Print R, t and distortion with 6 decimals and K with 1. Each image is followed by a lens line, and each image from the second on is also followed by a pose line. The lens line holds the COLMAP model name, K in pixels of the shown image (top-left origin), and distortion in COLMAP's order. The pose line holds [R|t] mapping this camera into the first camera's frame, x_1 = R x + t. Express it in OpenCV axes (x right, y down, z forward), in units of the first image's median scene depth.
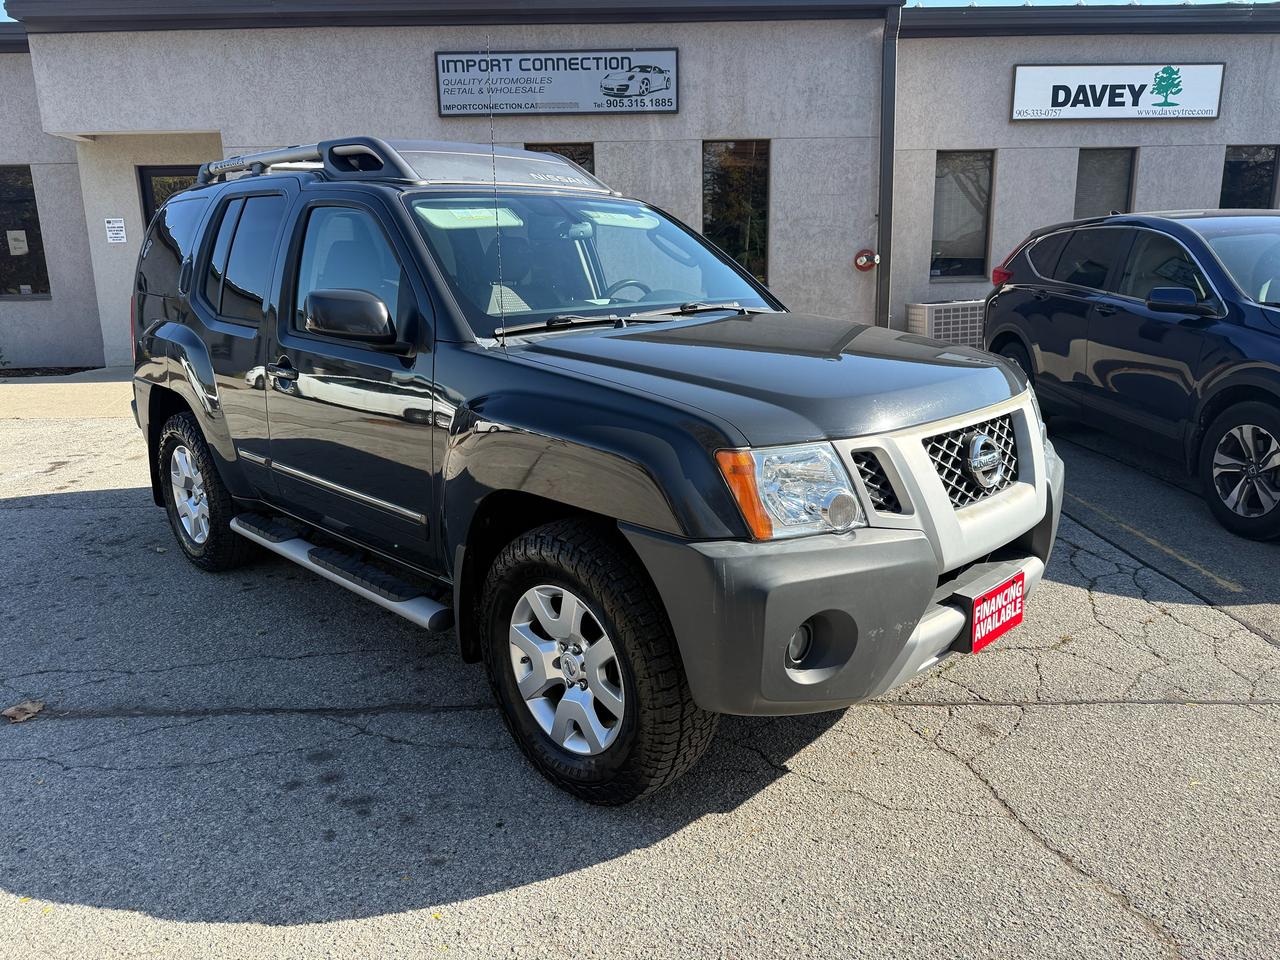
lens RADIAL K [[895.2, 0, 637.6], [0, 895.2, 480.8], [0, 0, 1]] dist [0.008678, -0.018117]
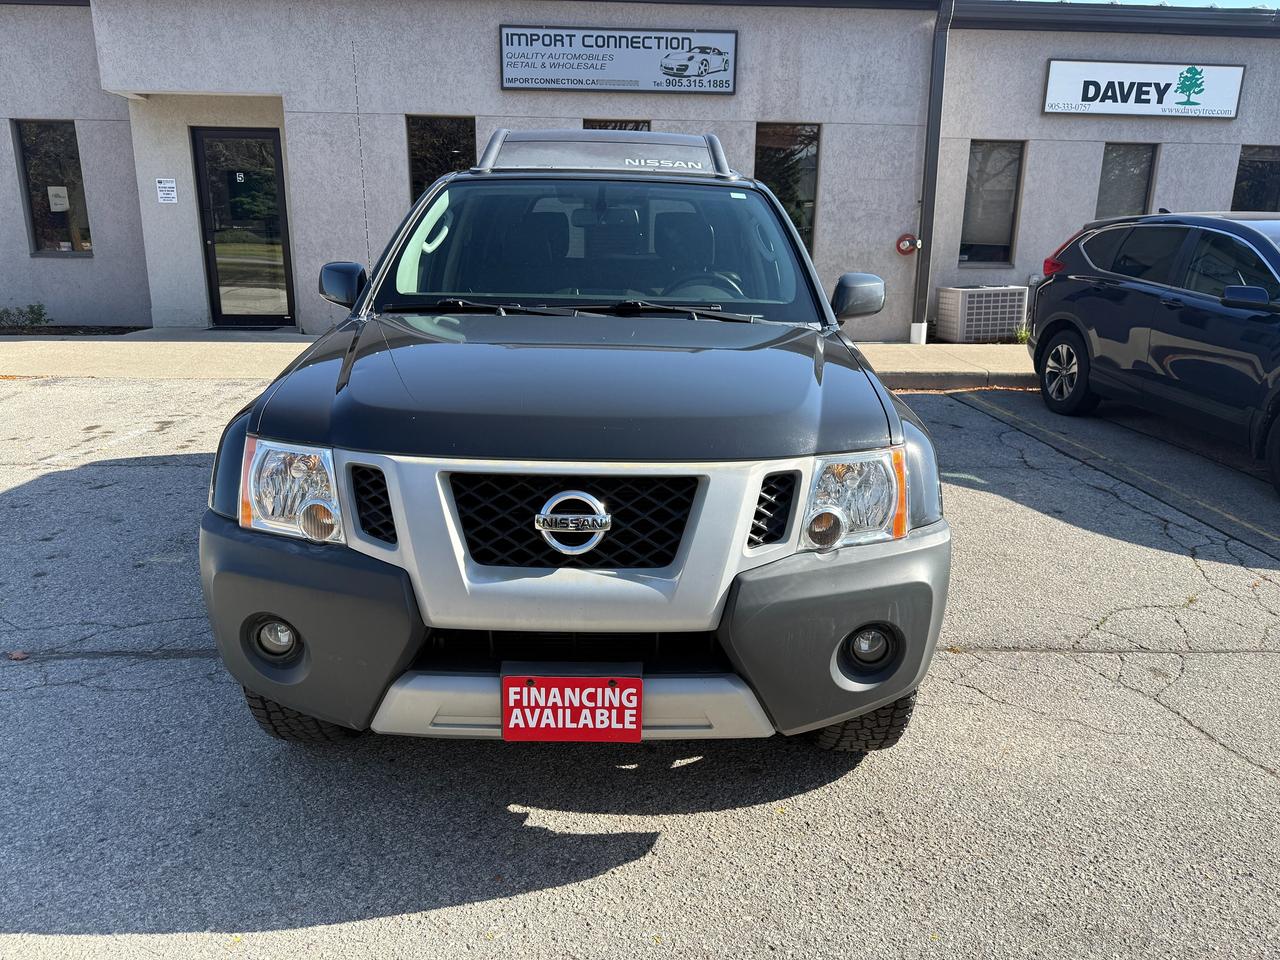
lens RADIAL K [[895.2, 0, 641.6], [0, 895.2, 482.2], [0, 0, 1]] dist [0.008678, -0.018117]
pose [[0.998818, 0.020193, 0.044207, -0.098256], [-0.021647, 0.999232, 0.032672, 0.002060], [-0.043513, -0.033591, 0.998488, -0.036364]]
